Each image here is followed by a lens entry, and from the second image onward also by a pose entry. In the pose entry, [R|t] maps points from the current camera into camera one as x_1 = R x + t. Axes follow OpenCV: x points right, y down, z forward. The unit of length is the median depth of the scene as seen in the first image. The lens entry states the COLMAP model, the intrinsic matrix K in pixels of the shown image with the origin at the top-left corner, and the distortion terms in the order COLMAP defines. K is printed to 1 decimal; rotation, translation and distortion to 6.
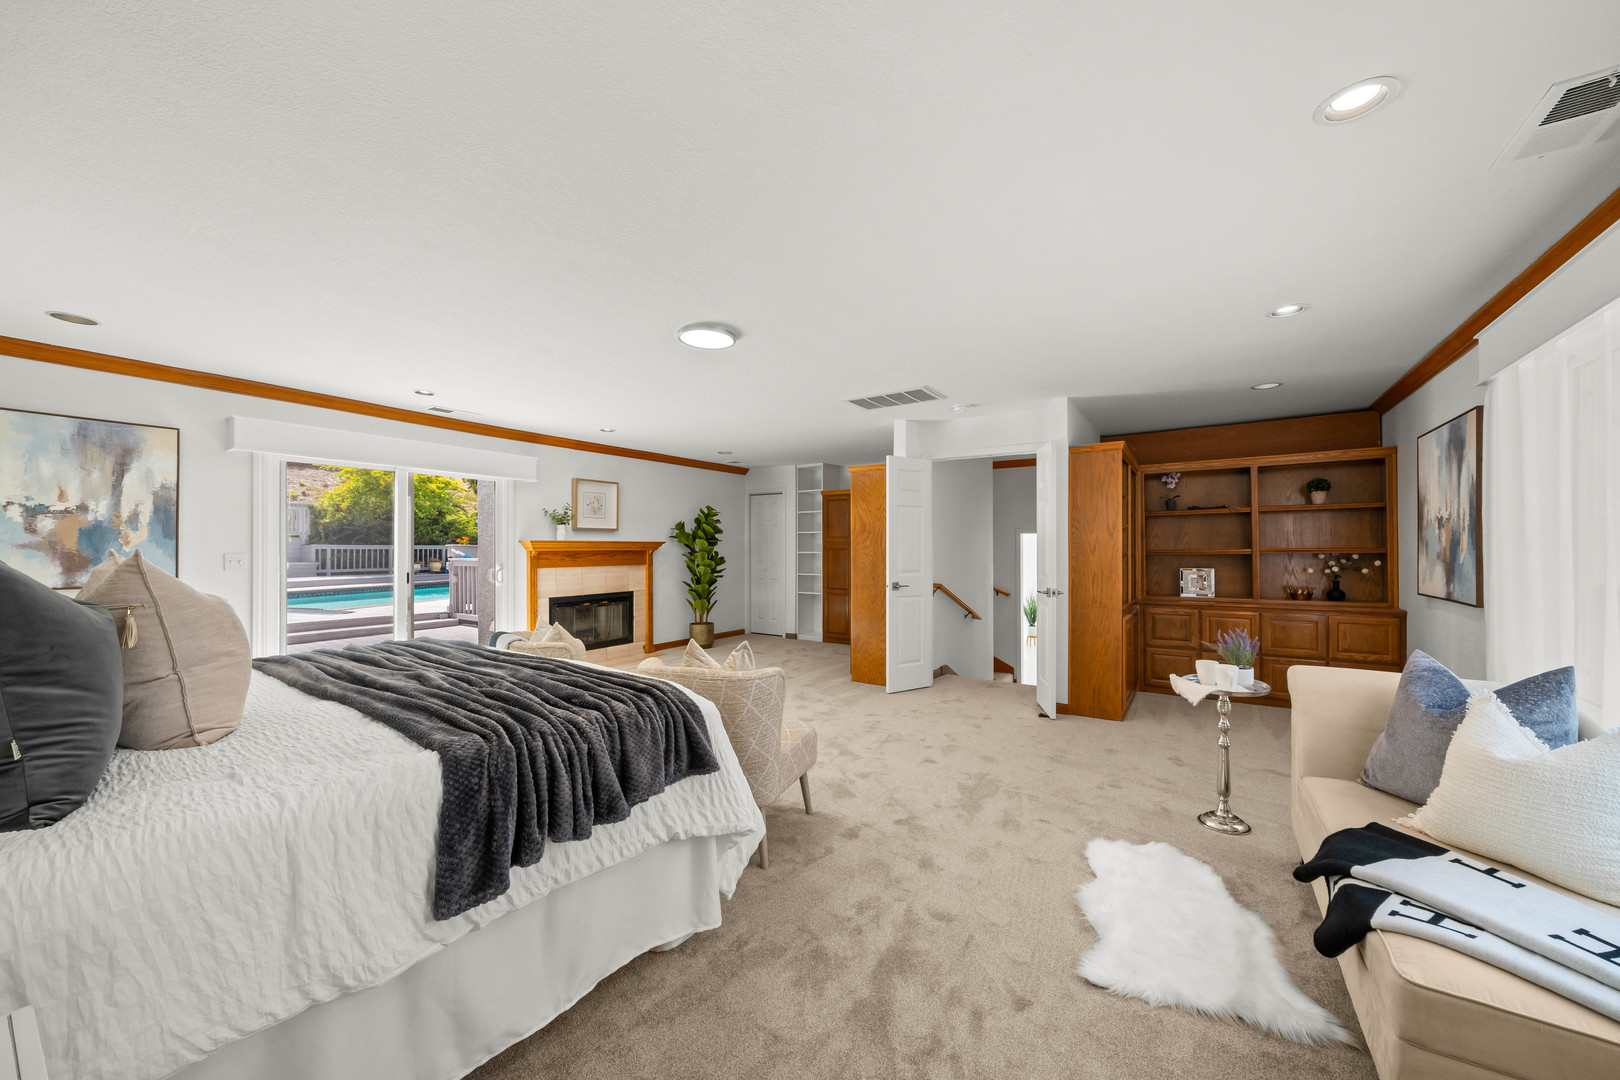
lens RADIAL K [[588.2, 0, 808.5], [0, 588.2, 543.7], [0, 0, 1]] dist [-0.005820, 0.000507]
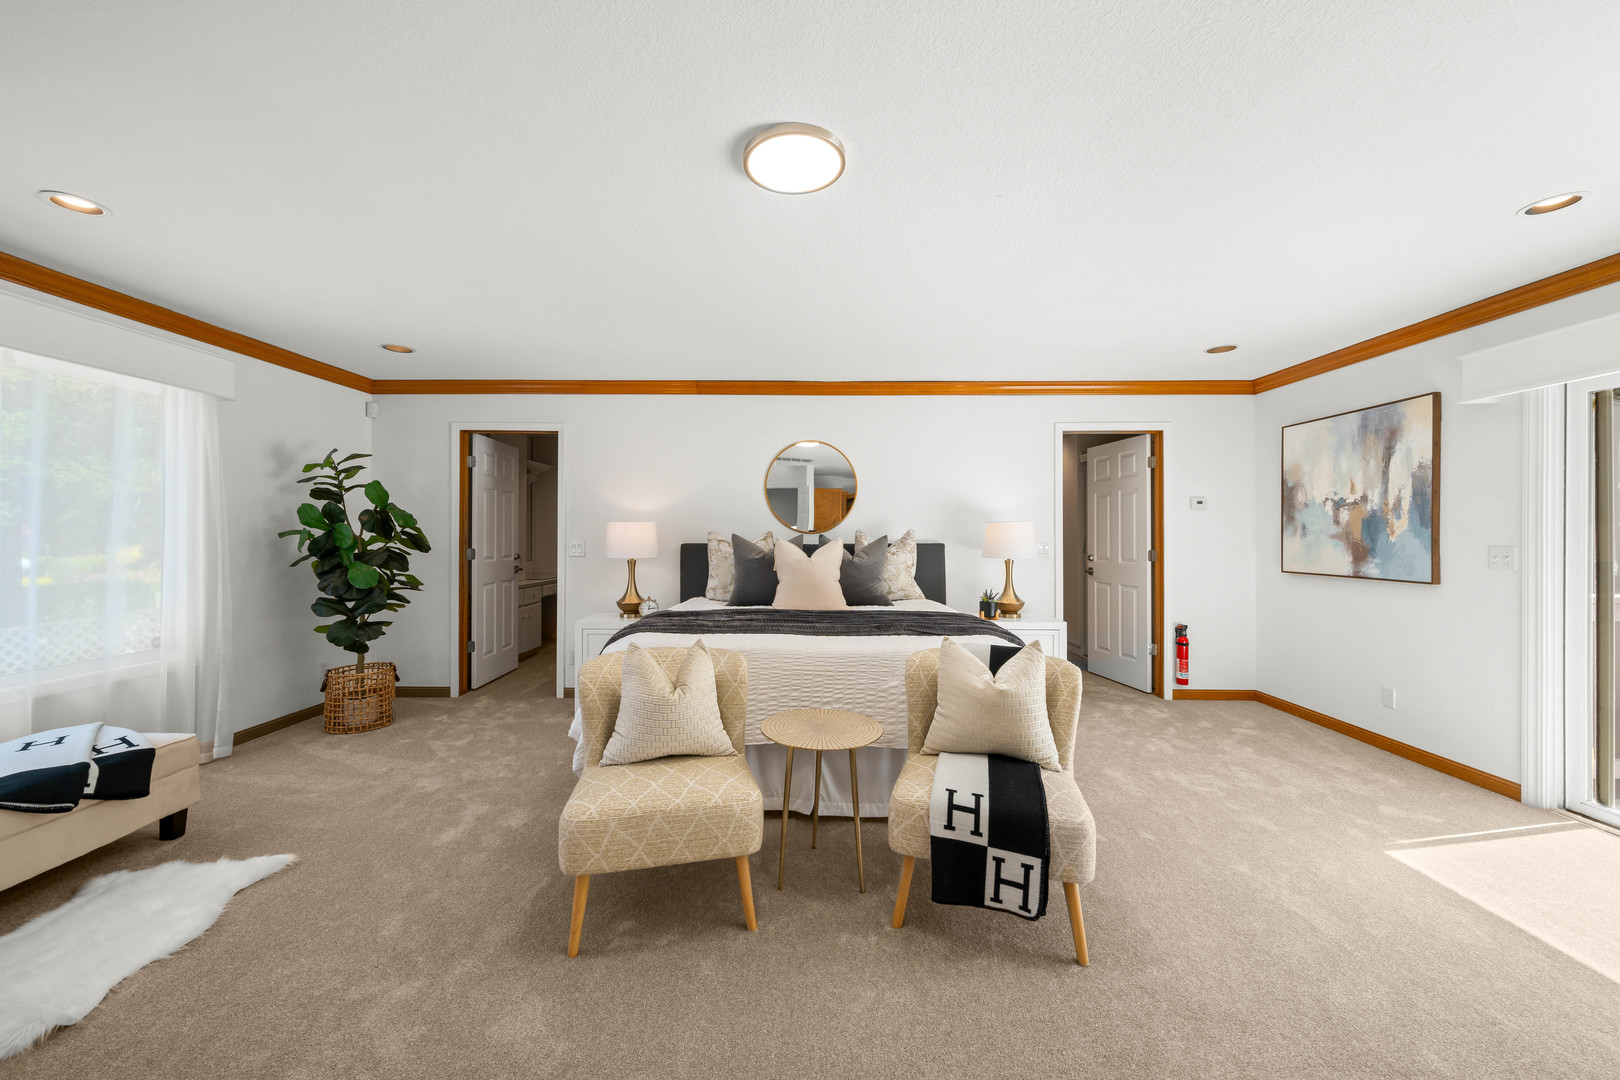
lens RADIAL K [[588.2, 0, 805.2], [0, 588.2, 537.6], [0, 0, 1]] dist [-0.005820, 0.000507]
pose [[-0.815793, 0.000700, -0.578343, 0.124485], [0.005242, 0.999967, -0.006184, 0.007505], [0.578320, -0.008076, -0.815770, 1.249166]]
